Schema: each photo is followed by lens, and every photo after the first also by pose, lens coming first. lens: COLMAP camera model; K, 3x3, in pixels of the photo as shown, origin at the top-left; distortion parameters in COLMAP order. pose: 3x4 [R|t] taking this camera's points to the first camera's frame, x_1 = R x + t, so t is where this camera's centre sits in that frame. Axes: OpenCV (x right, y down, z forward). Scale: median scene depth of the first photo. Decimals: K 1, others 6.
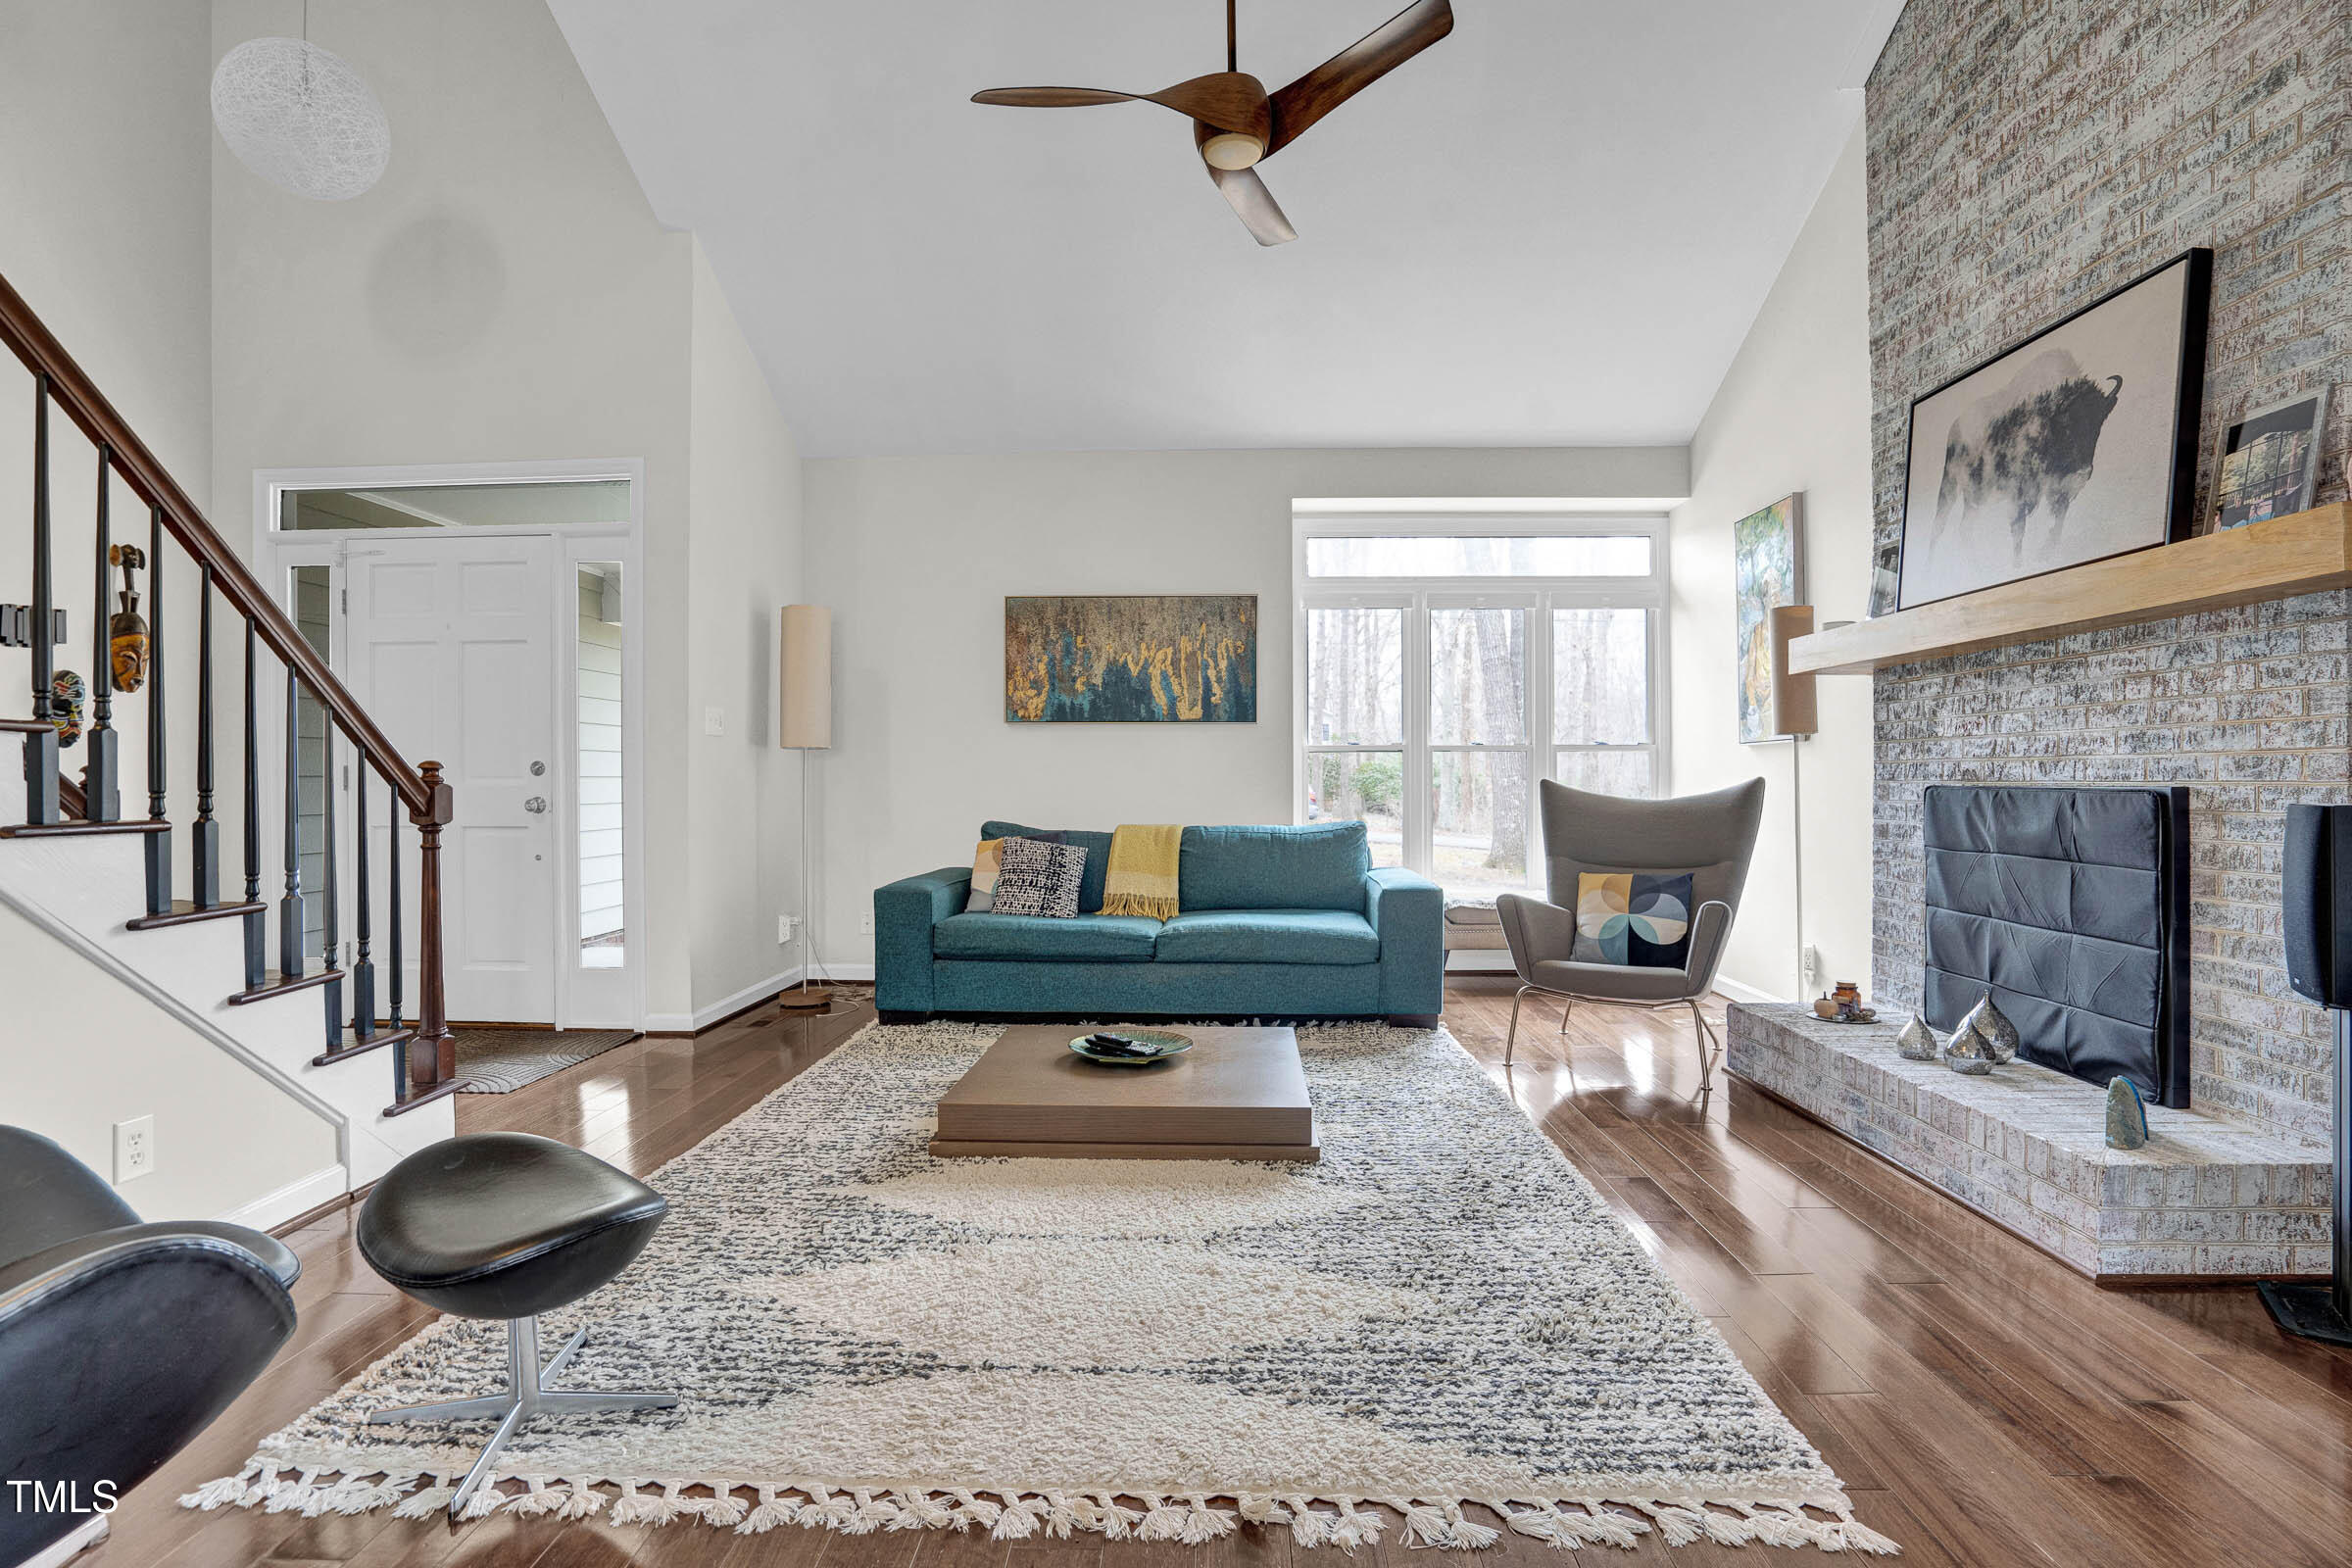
lens RADIAL K [[1110.1, 0, 1176.0], [0, 1110.1, 784.0], [0, 0, 1]] dist [-0.051316, 0.015045]
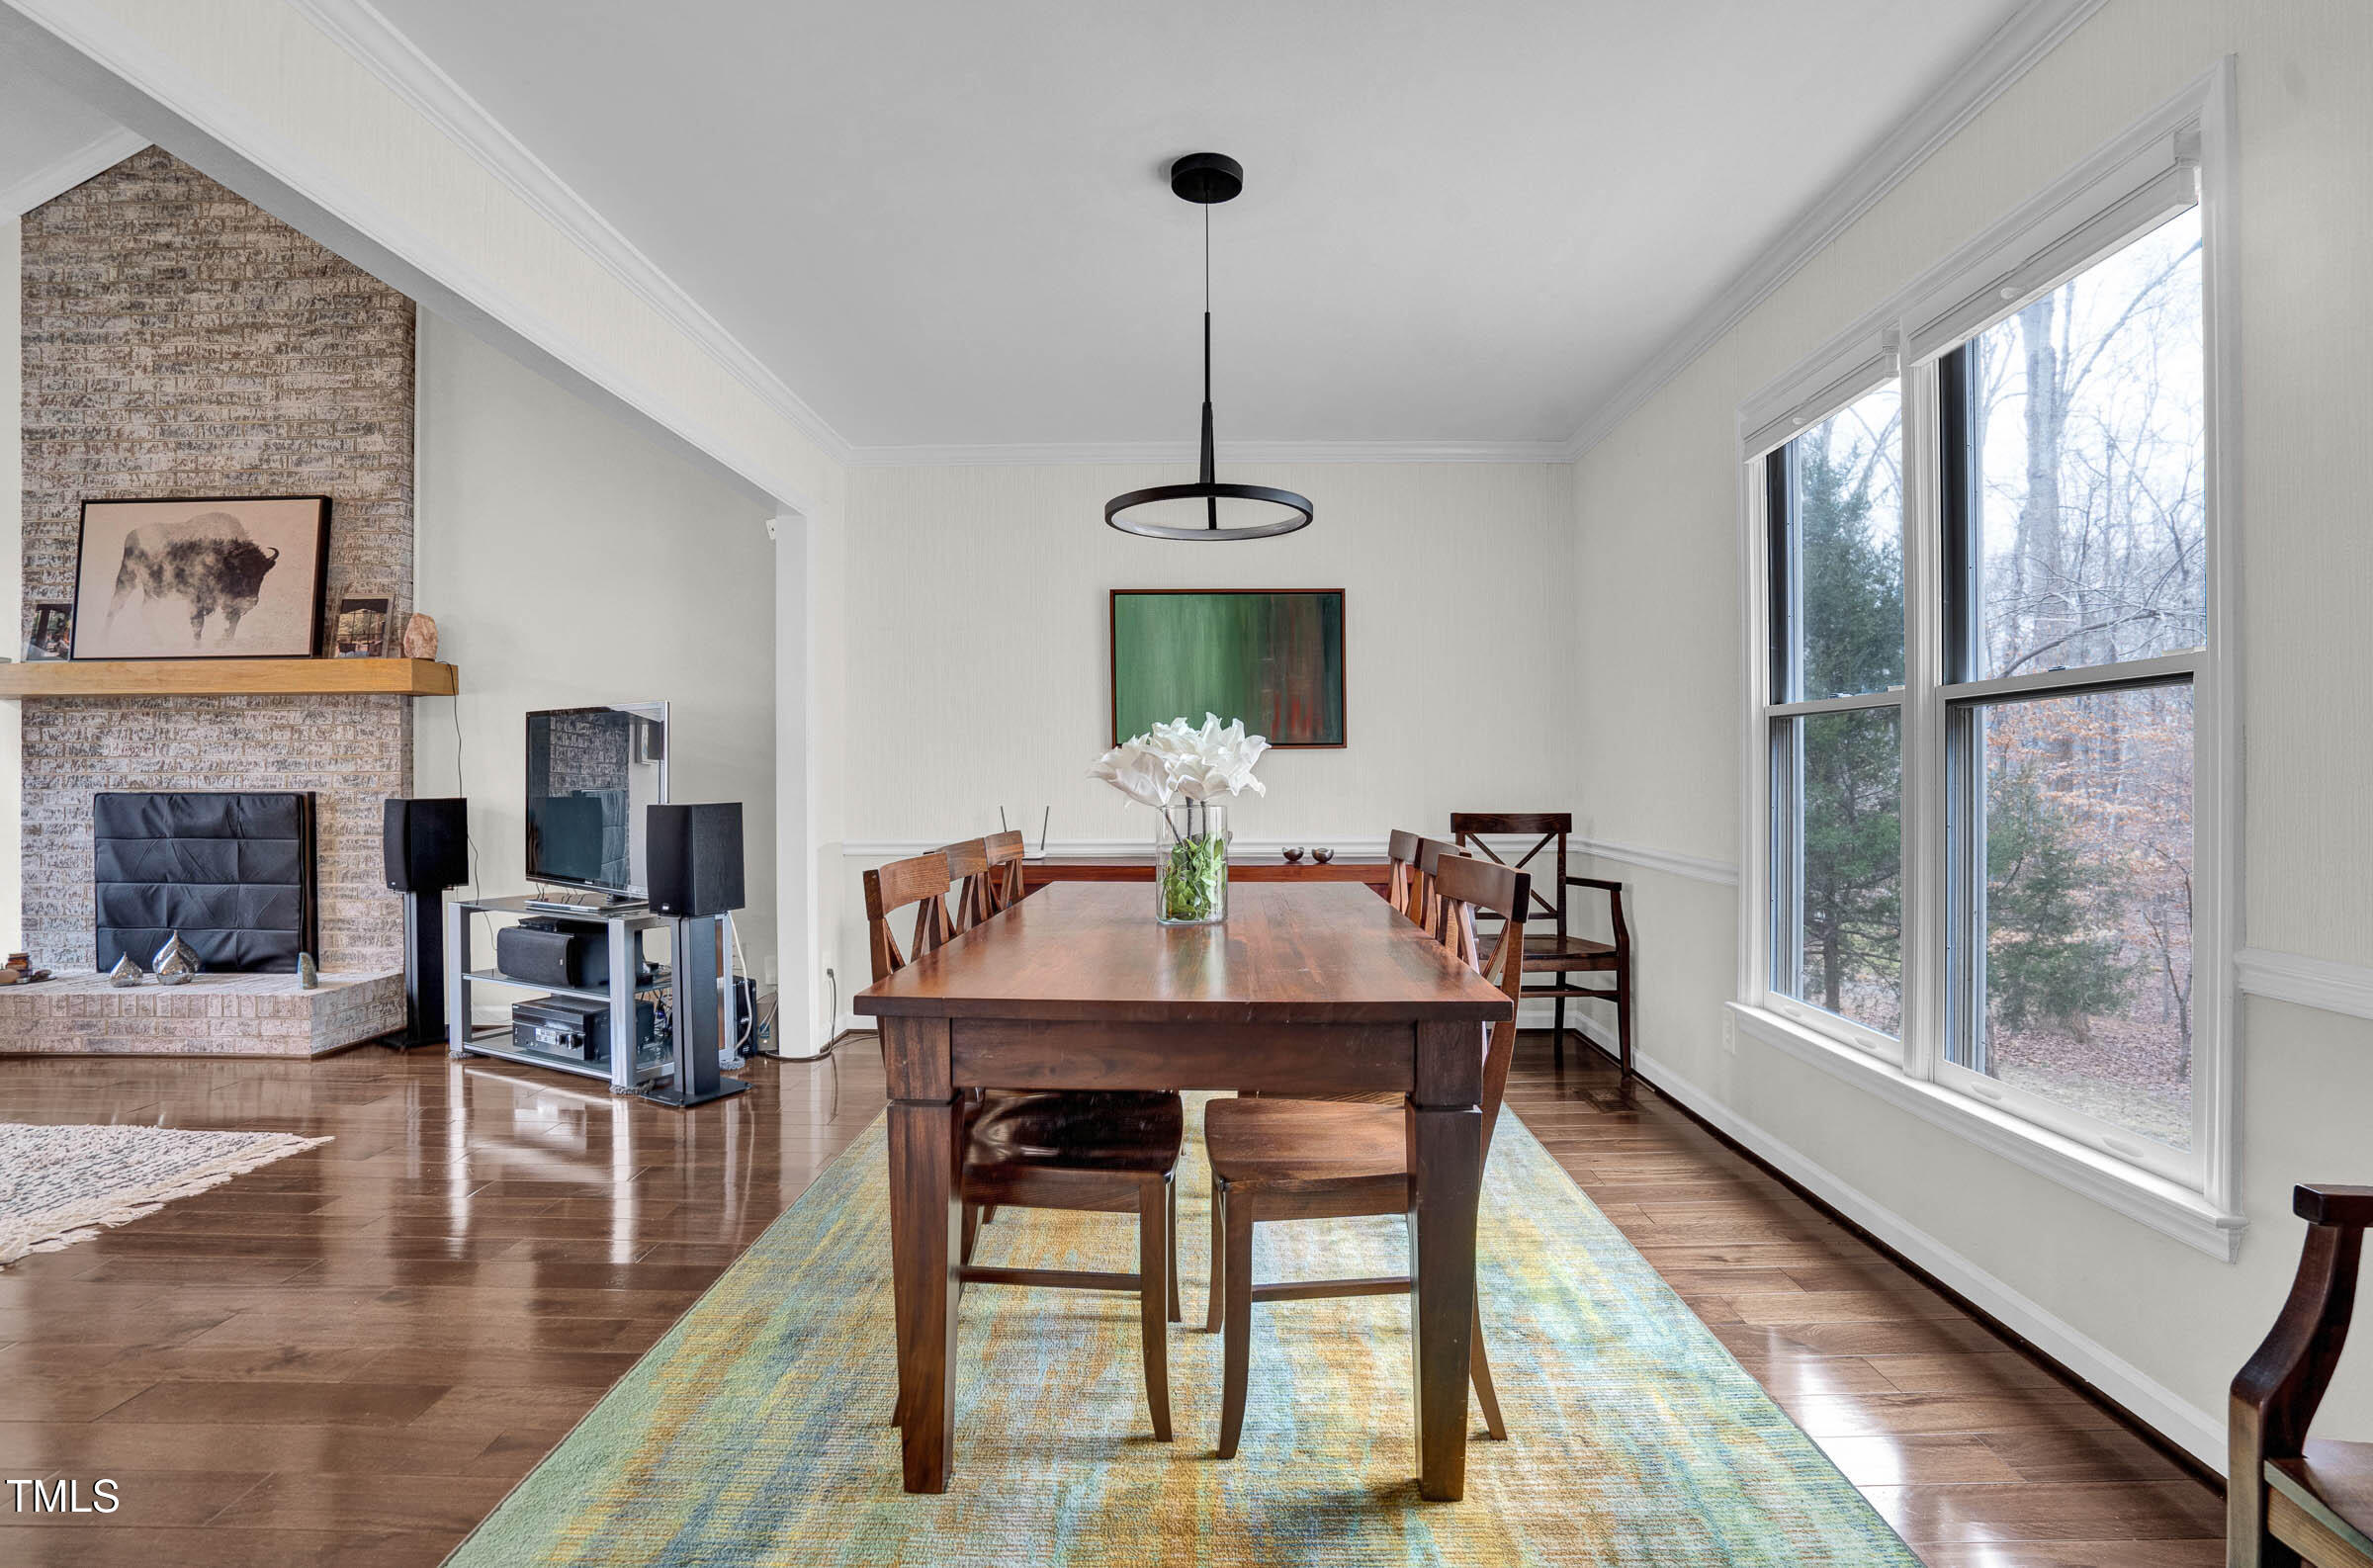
lens RADIAL K [[1134.3, 0, 1186.5], [0, 1134.3, 784.0], [0, 0, 1]] dist [-0.000209, 0.000411]
pose [[-0.028829, 0.001889, 0.999583, -0.893215], [0.007389, 0.999971, -0.001677, 0.003798], [-0.999557, 0.007337, -0.028842, -0.359062]]
